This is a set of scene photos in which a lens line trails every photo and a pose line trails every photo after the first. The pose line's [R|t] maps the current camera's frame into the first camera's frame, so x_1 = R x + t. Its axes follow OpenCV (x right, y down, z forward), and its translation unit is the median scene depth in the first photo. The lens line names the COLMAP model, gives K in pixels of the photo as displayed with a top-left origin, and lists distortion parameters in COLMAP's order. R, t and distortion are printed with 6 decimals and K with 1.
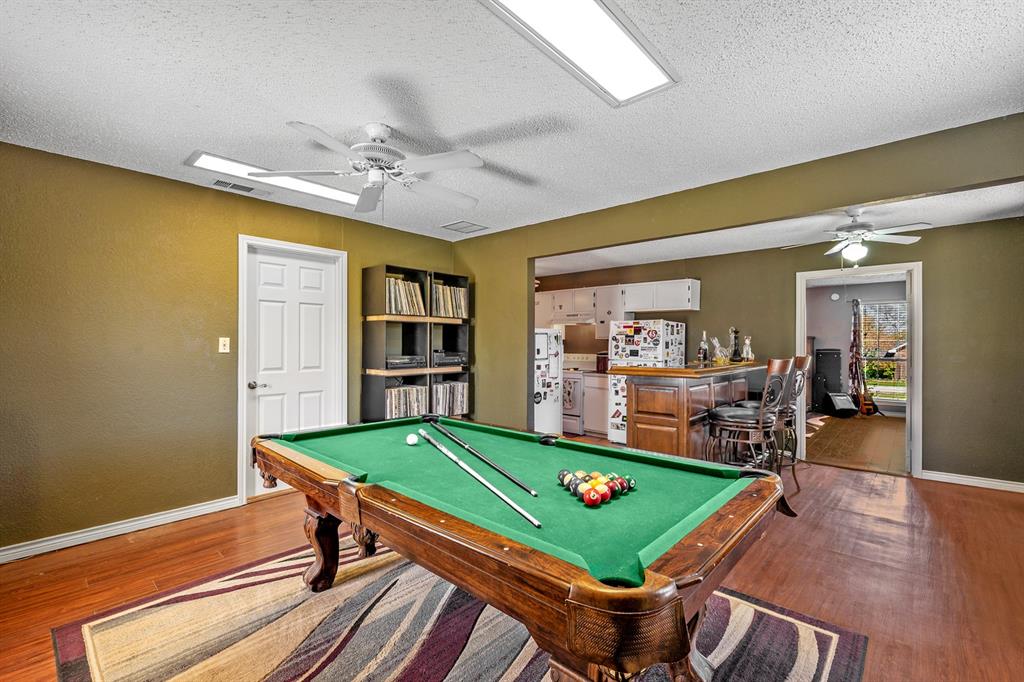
lens RADIAL K [[445.6, 0, 512.0], [0, 445.6, 341.0], [0, 0, 1]] dist [-0.001209, 0.000020]
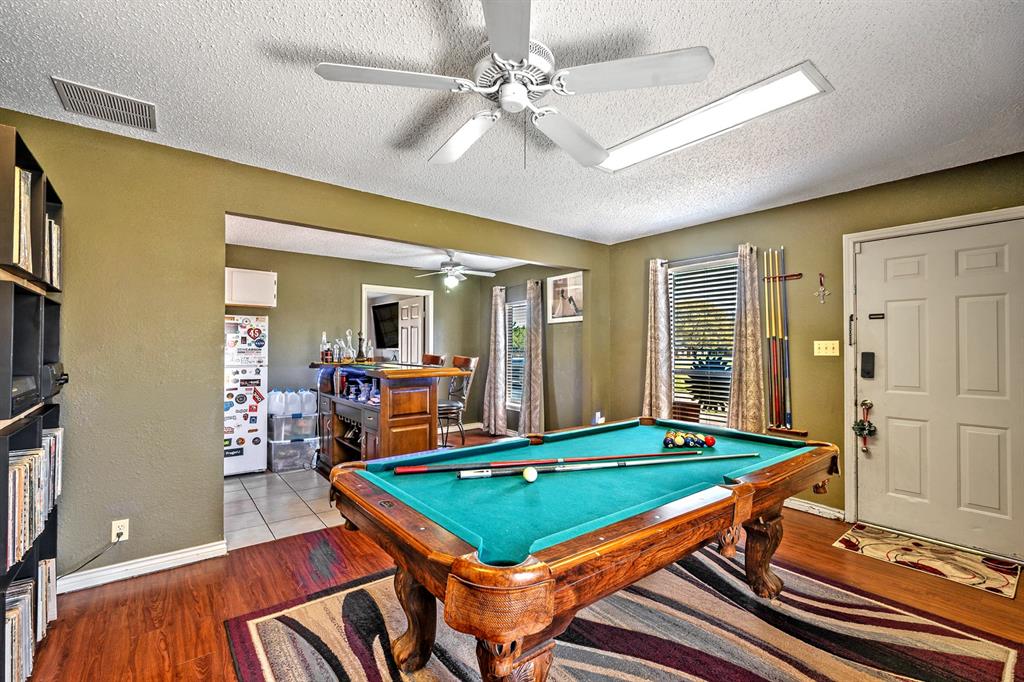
lens RADIAL K [[445.6, 0, 512.0], [0, 445.6, 341.0], [0, 0, 1]] dist [-0.001209, 0.000020]
pose [[0.160525, 0.007982, 0.987000, -0.579273], [-0.008568, 0.999941, -0.006693, 0.000119], [-0.986995, -0.007382, 0.160584, 0.543671]]
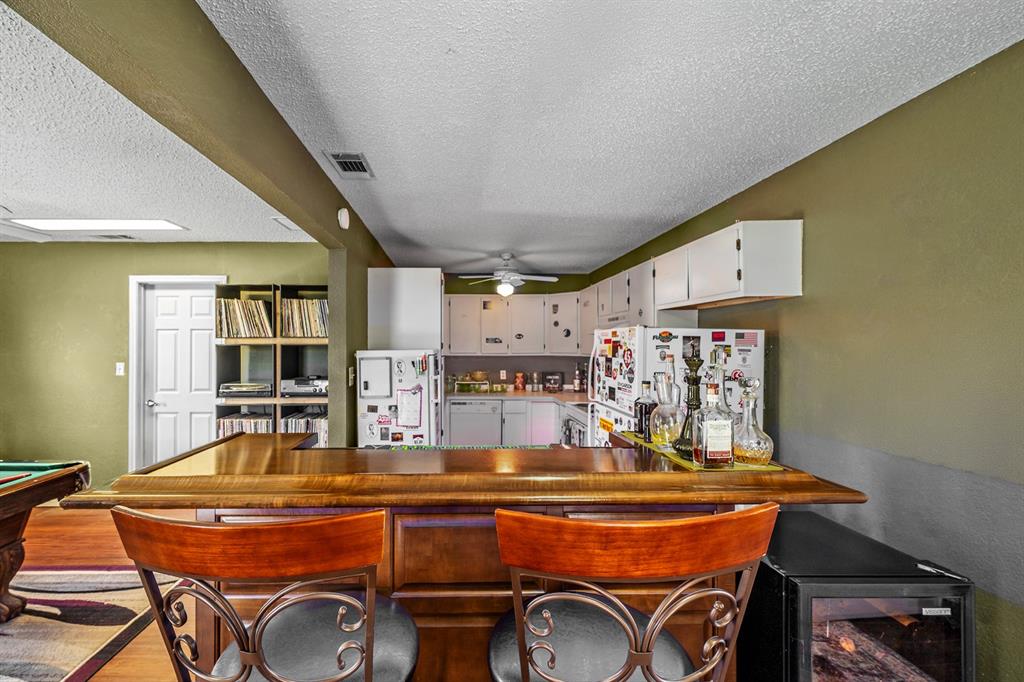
lens RADIAL K [[418.7, 0, 465.0], [0, 418.7, 342.9], [0, 0, 1]] dist [-0.002587, -0.000150]
pose [[0.686150, -0.011046, -0.727376, 0.712539], [0.008747, 0.999938, -0.006933, -0.039864], [0.727407, -0.001605, 0.686204, 0.783635]]
